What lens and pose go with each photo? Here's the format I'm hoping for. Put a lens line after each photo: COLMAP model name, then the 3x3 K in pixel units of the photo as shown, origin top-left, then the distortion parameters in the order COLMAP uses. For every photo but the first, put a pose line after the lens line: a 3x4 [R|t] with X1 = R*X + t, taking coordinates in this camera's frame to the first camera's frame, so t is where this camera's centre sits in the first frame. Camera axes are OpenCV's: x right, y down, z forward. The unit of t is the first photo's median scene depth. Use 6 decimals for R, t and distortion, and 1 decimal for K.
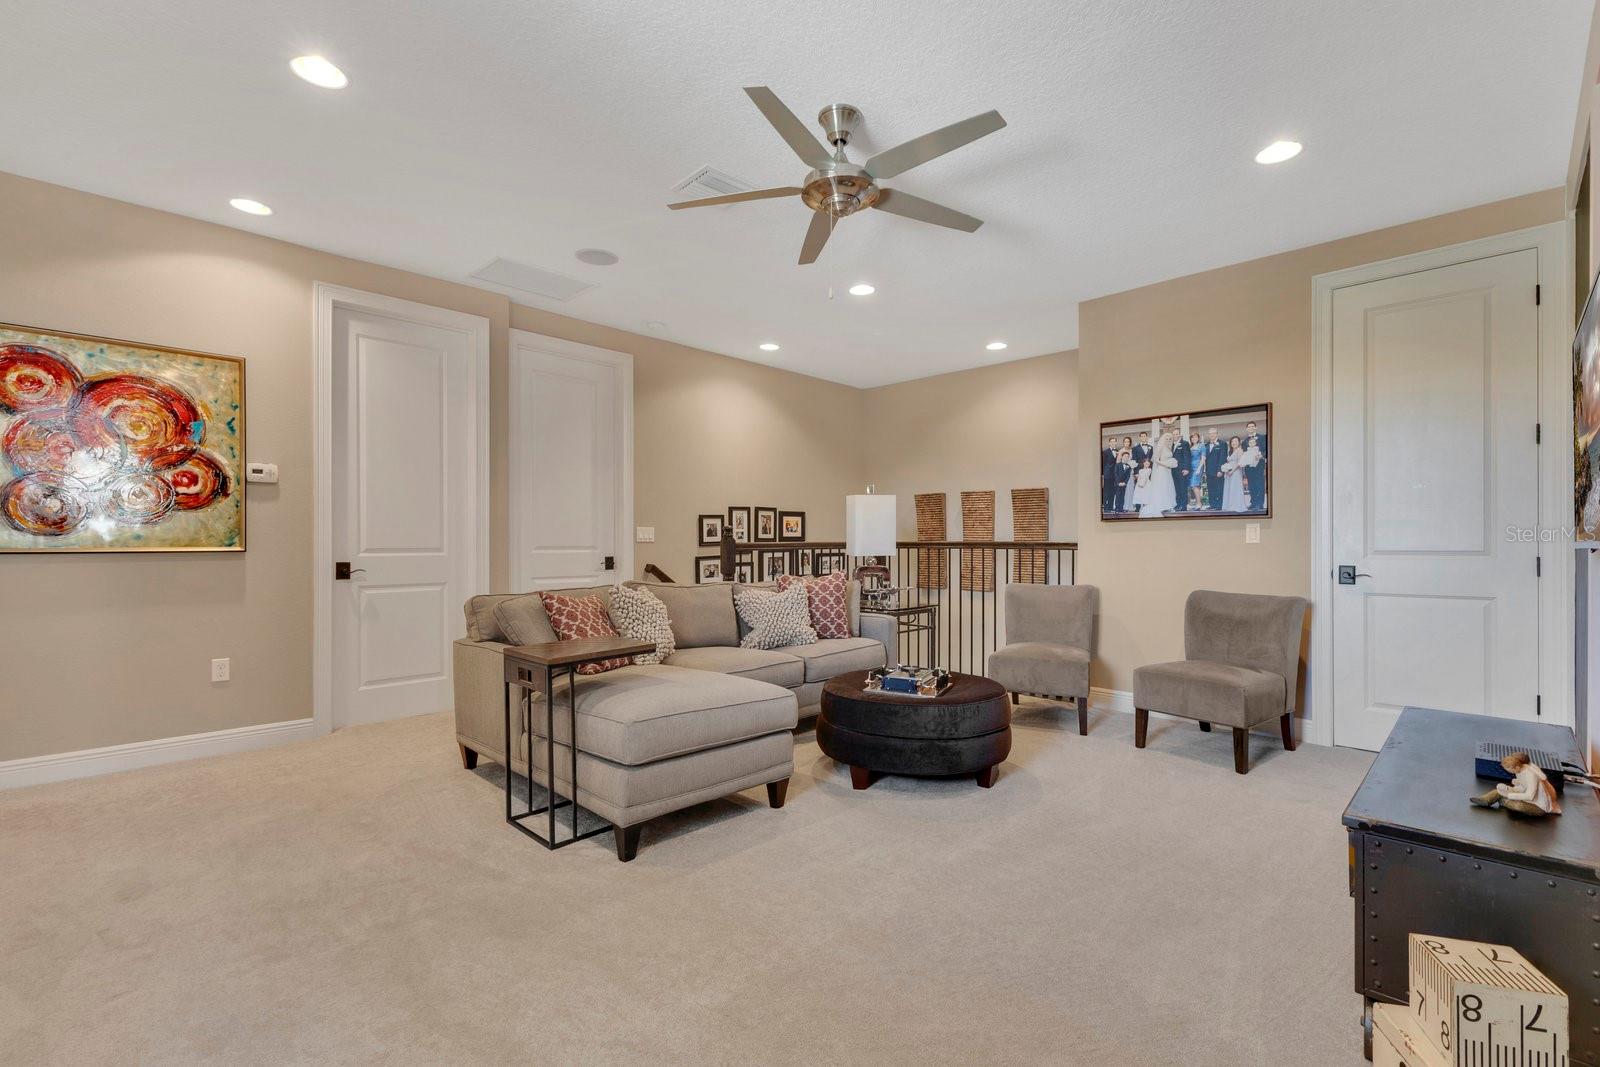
lens RADIAL K [[709.2, 0, 798.7], [0, 709.2, 543.2], [0, 0, 1]] dist [0.002124, 0.000399]
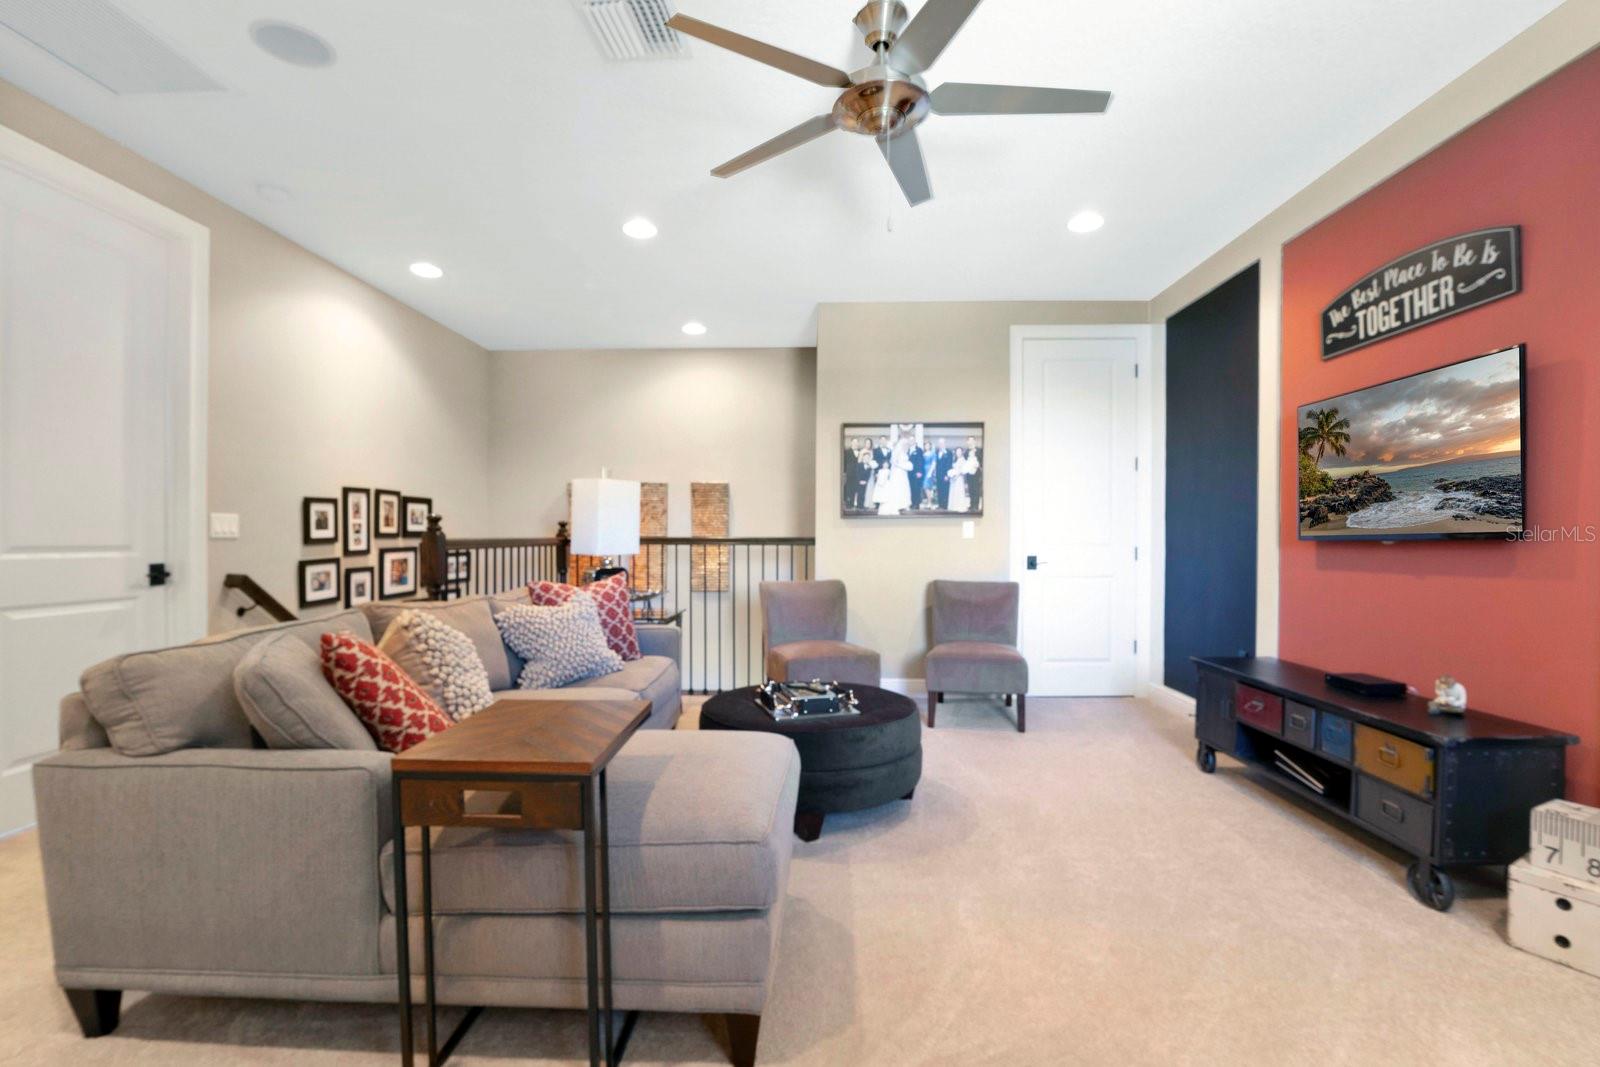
lens RADIAL K [[706.6, 0, 799.8], [0, 706.6, 534.9], [0, 0, 1]] dist [-0.030630, 0.000189]
pose [[0.735105, 0.001182, 0.677952, -0.335947], [0.002829, 0.999984, -0.004810, -0.000383], [-0.677947, 0.005454, 0.735091, 0.293145]]
